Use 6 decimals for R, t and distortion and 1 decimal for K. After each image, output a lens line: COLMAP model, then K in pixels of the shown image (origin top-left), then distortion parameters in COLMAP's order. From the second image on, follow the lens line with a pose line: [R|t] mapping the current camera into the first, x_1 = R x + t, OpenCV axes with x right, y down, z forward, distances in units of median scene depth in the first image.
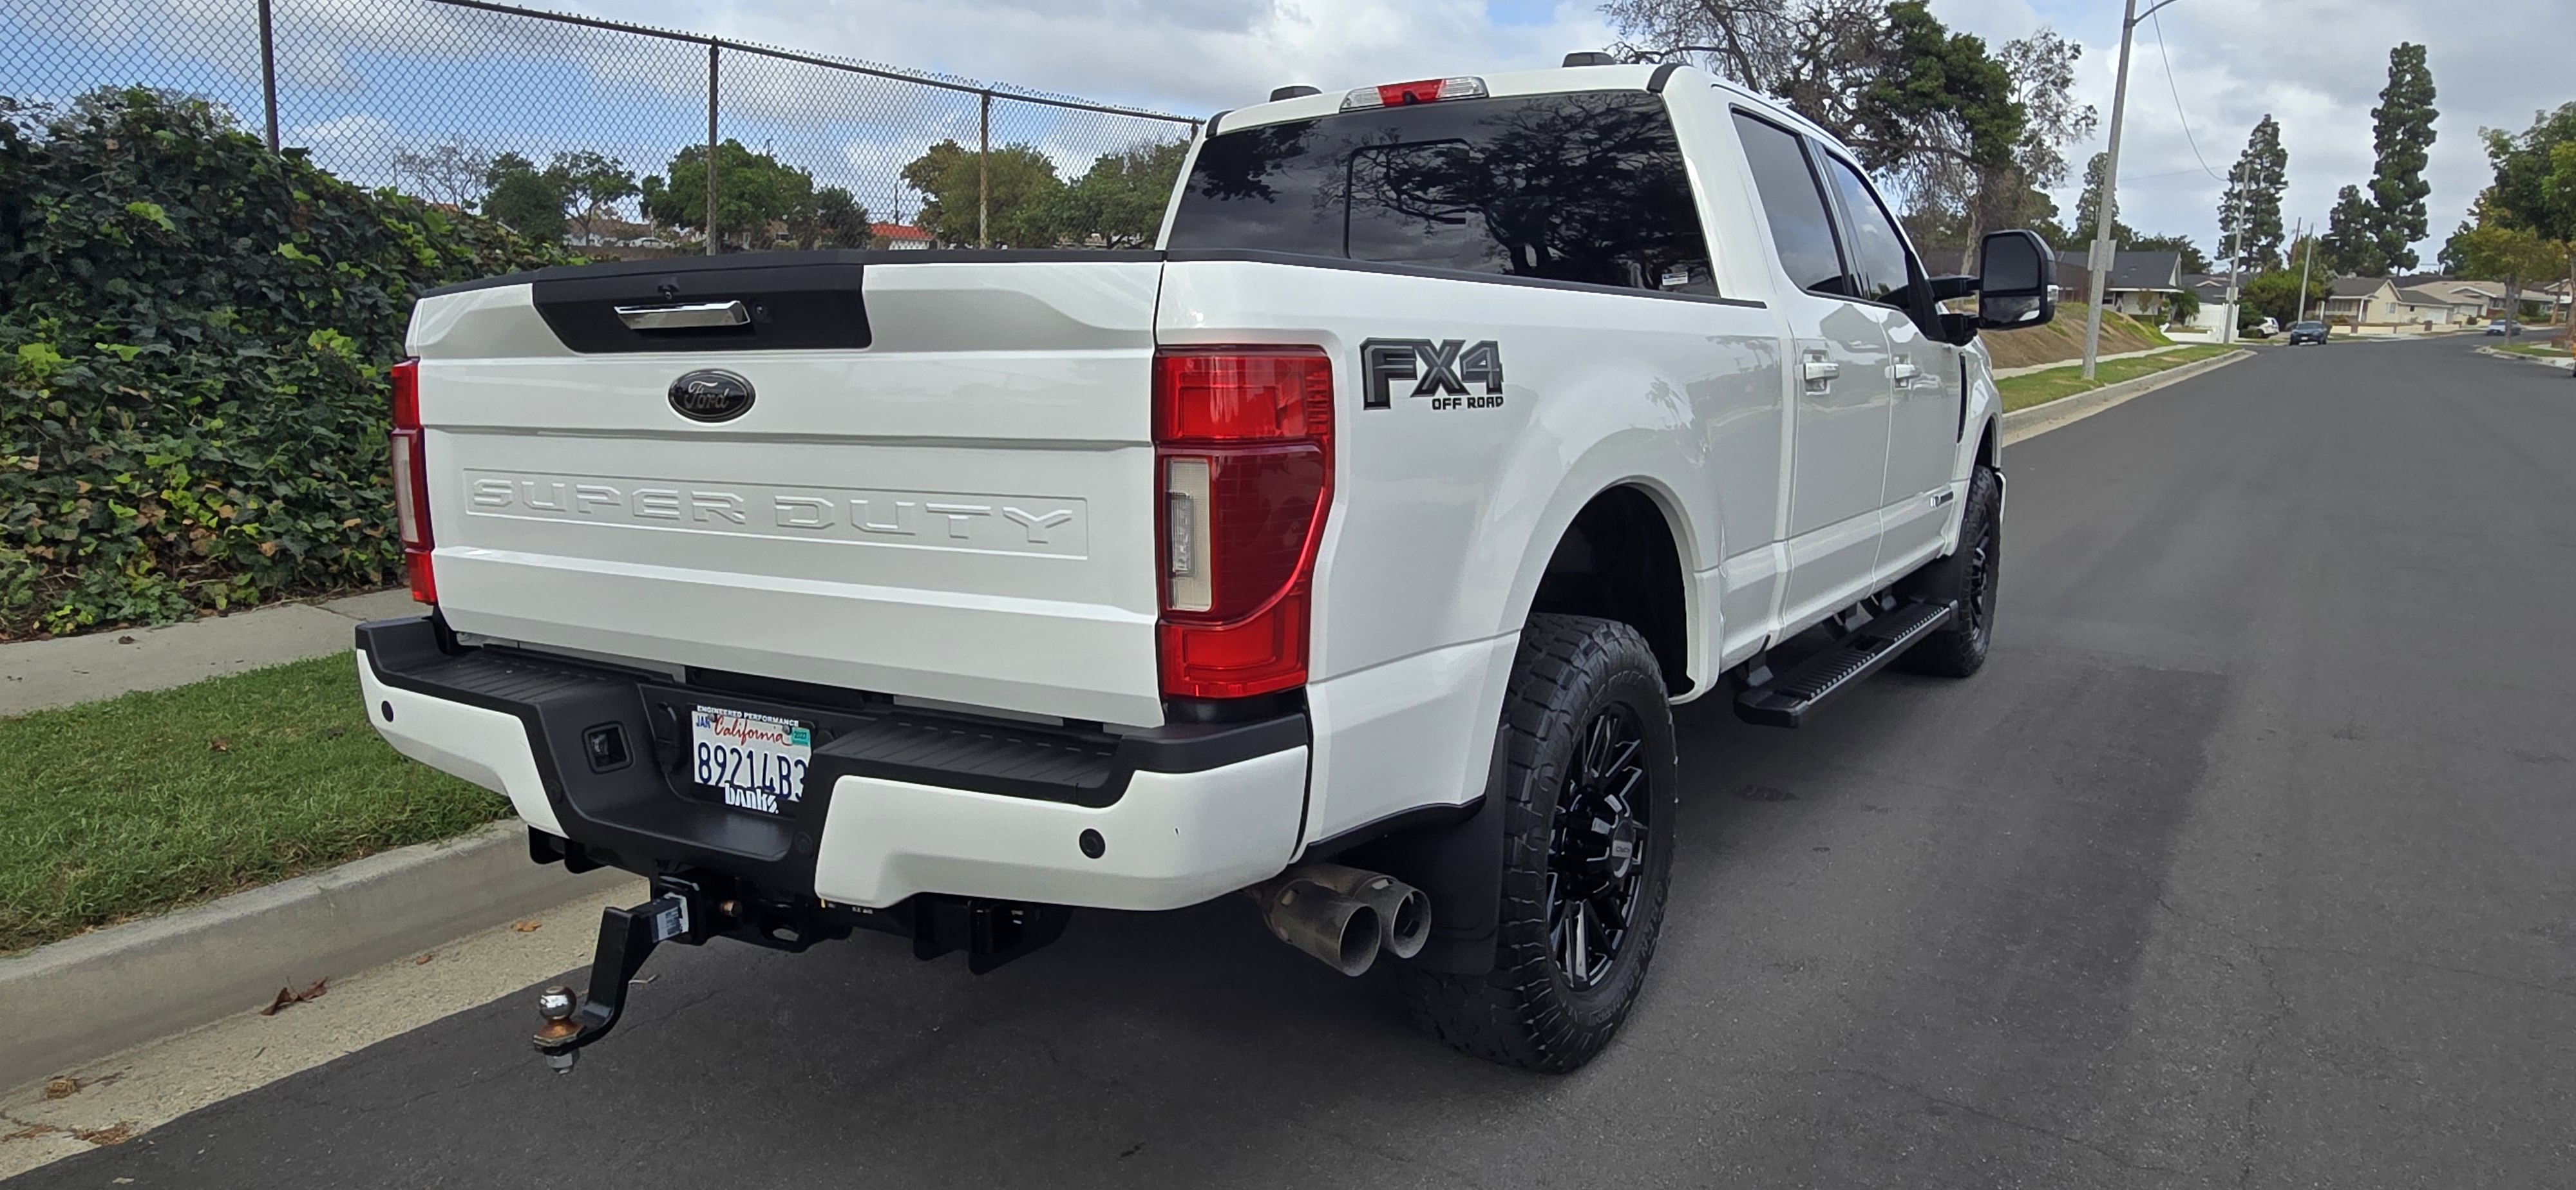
lens RADIAL K [[1674.1, 0, 1184.3], [0, 1674.1, 619.0], [0, 0, 1]] dist [-0.000550, 0.004137]
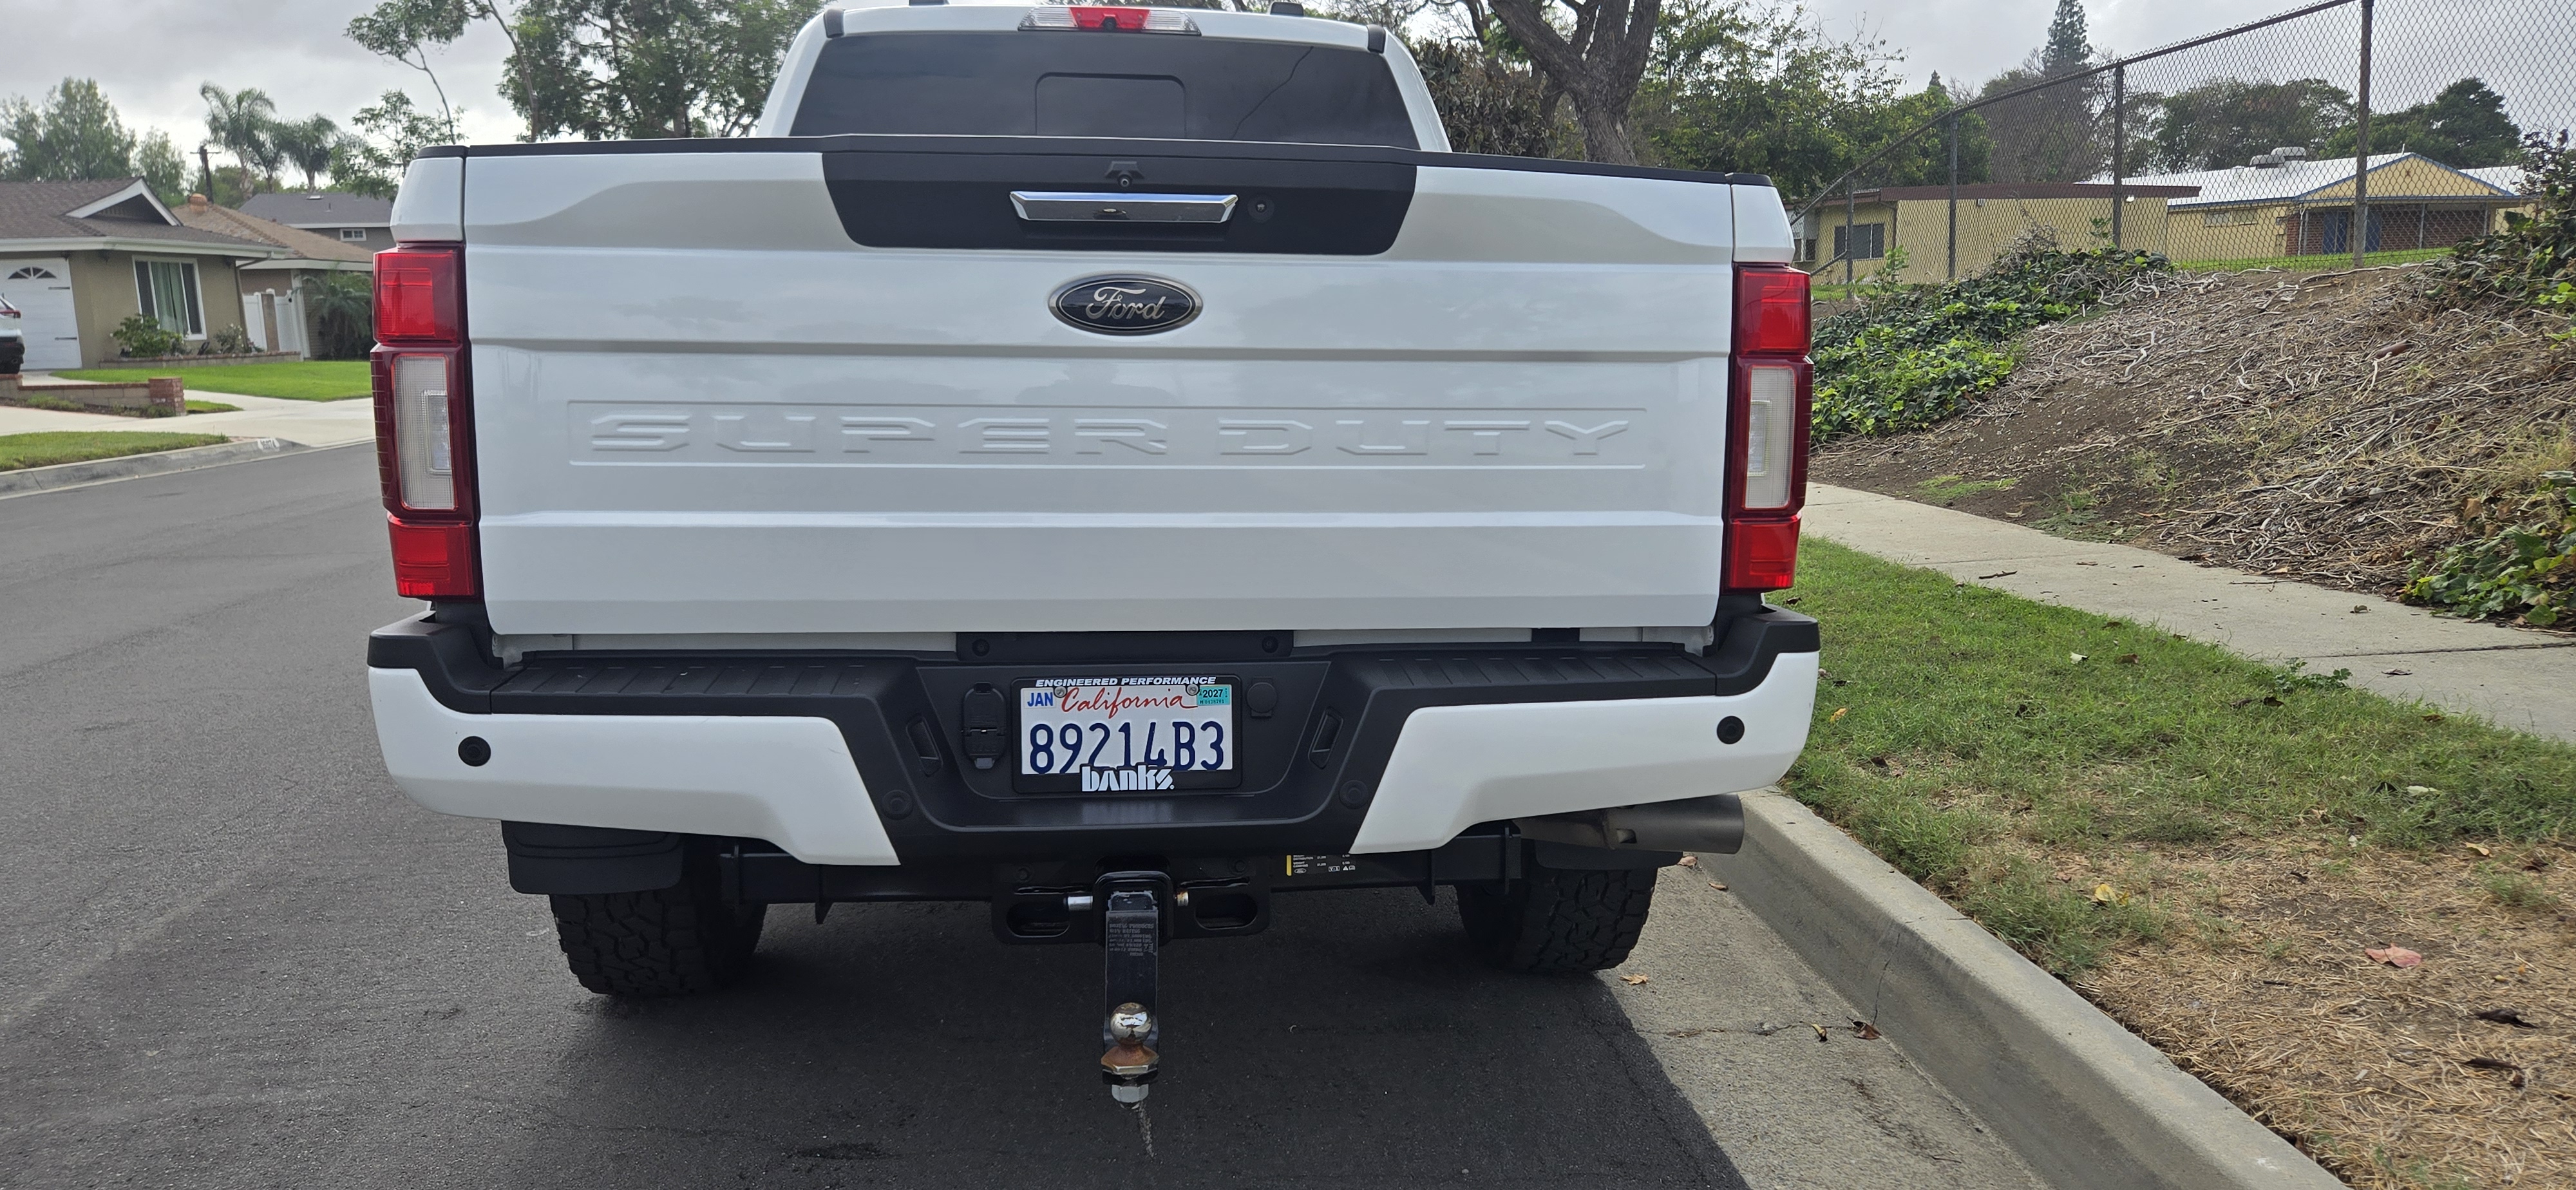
lens RADIAL K [[1958.8, 0, 1294.4], [0, 1958.8, 609.0], [0, 0, 1]] dist [0.044132, 0.006741]
pose [[0.756422, -0.068996, 0.650435, -0.848254], [0.081622, 0.996605, 0.010795, 0.017194], [-0.648972, 0.044924, 0.759485, 0.182236]]
